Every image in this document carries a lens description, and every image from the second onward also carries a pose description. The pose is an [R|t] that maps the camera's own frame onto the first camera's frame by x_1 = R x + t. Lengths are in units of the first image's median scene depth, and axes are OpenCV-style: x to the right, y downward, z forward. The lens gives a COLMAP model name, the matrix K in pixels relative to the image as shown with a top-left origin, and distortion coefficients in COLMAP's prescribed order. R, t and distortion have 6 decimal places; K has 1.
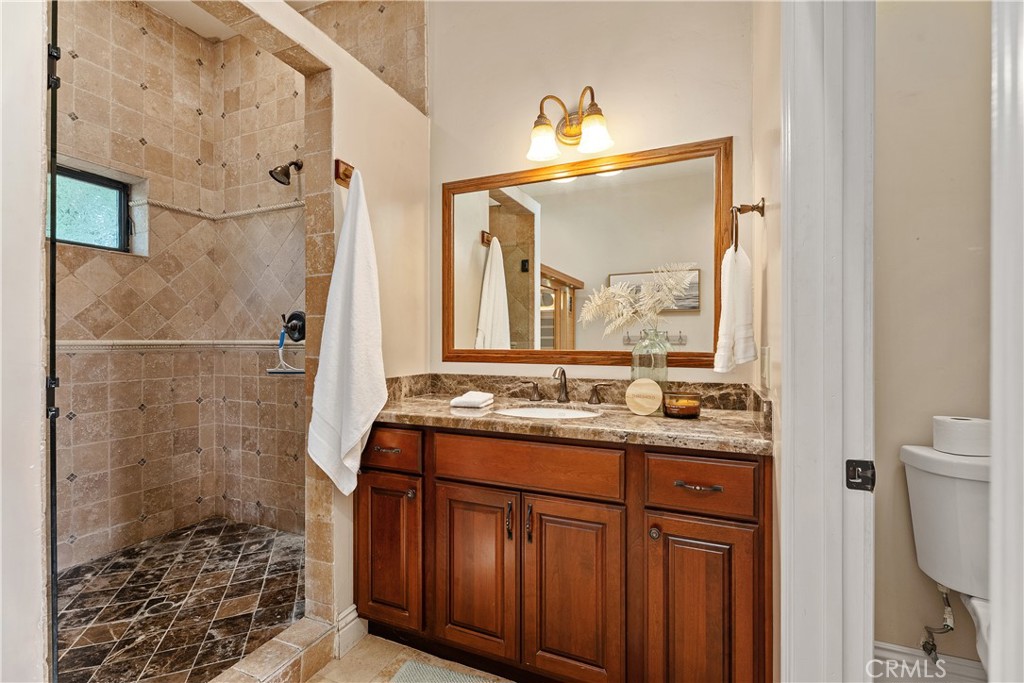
lens RADIAL K [[457.9, 0, 513.8], [0, 457.9, 344.6], [0, 0, 1]] dist [0.003712, -0.002260]
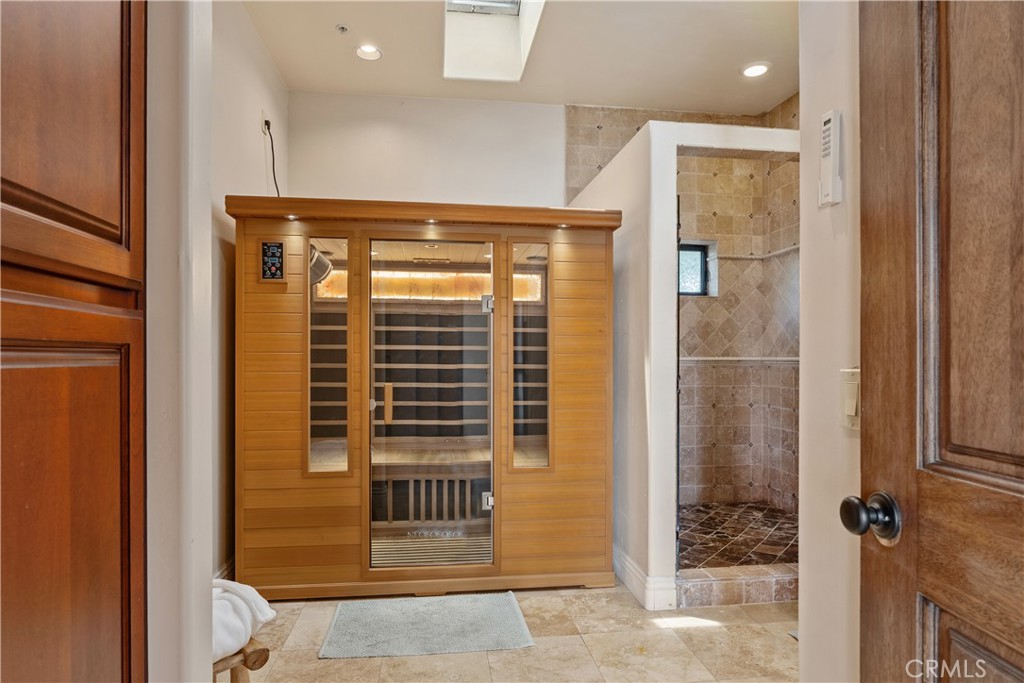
lens RADIAL K [[579.0, 0, 511.4], [0, 579.0, 352.0], [0, 0, 1]] dist [-0.014698, 0.001189]
pose [[0.520259, -0.008277, -0.853969, 0.357423], [-0.007254, 0.999874, -0.014110, 0.003287], [0.853978, 0.013536, 0.520133, -0.425647]]
